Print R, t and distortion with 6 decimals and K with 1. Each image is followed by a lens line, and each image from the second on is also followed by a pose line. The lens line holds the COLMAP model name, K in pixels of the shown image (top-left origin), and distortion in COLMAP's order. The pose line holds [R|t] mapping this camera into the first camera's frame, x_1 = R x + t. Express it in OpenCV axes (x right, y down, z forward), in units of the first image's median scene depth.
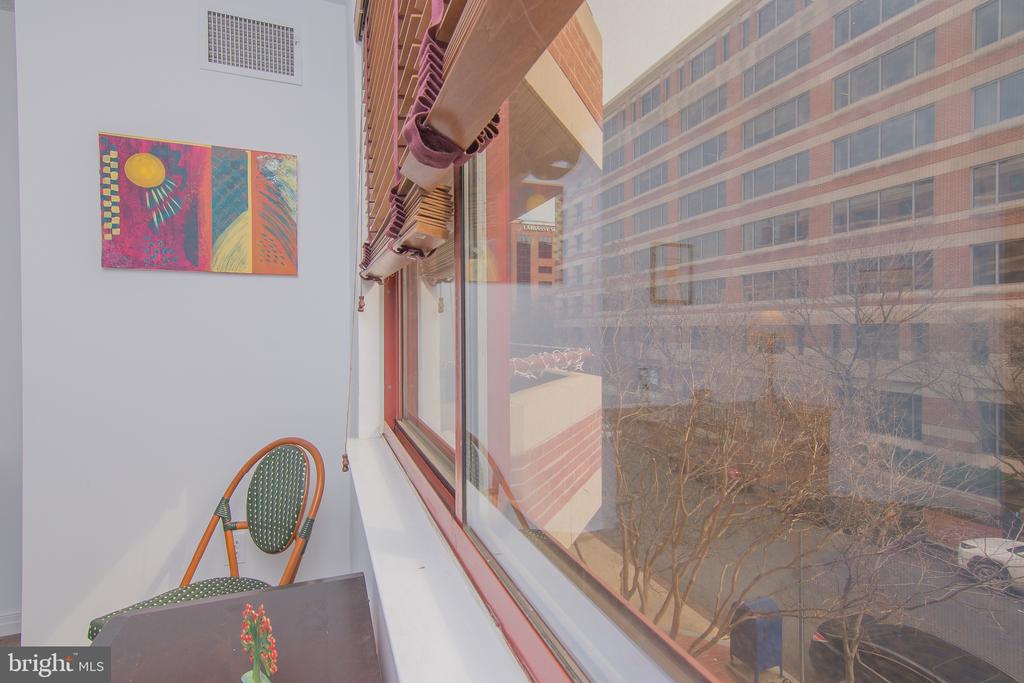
lens RADIAL K [[491.4, 0, 511.1], [0, 491.4, 336.7], [0, 0, 1]] dist [0.004586, -0.000341]
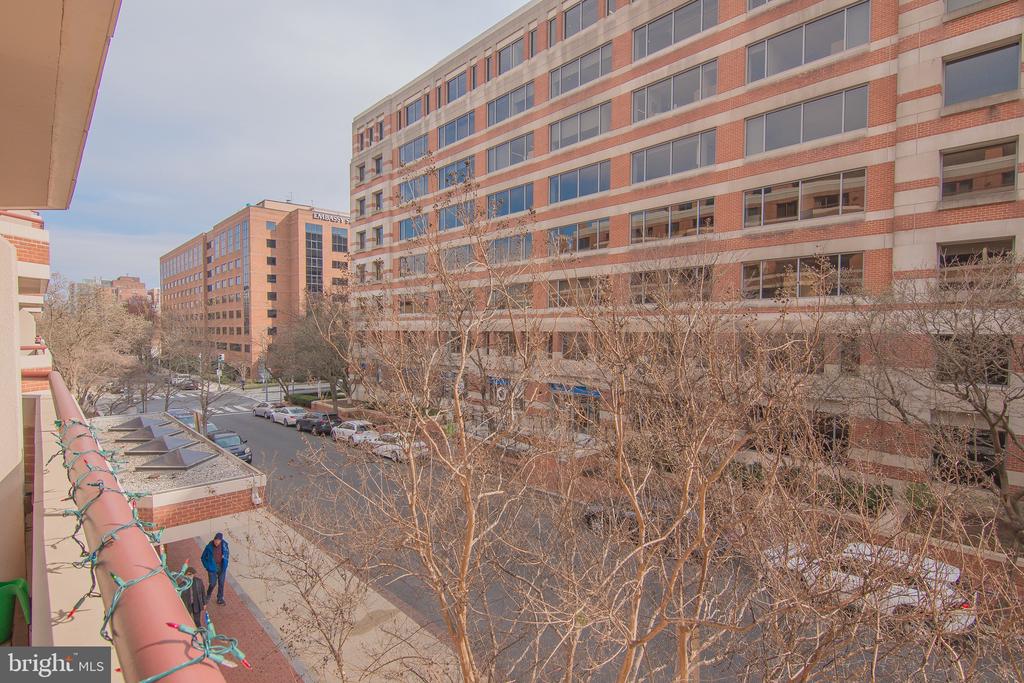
lens RADIAL K [[482.7, 0, 423.8], [0, 482.7, 358.0], [0, 0, 1]] dist [-0.000429, -0.000395]
pose [[0.952276, -0.000400, 0.305237, -0.060147], [-0.010822, 0.999326, 0.035073, -0.001851], [-0.305045, -0.036703, 0.951630, 0.156027]]
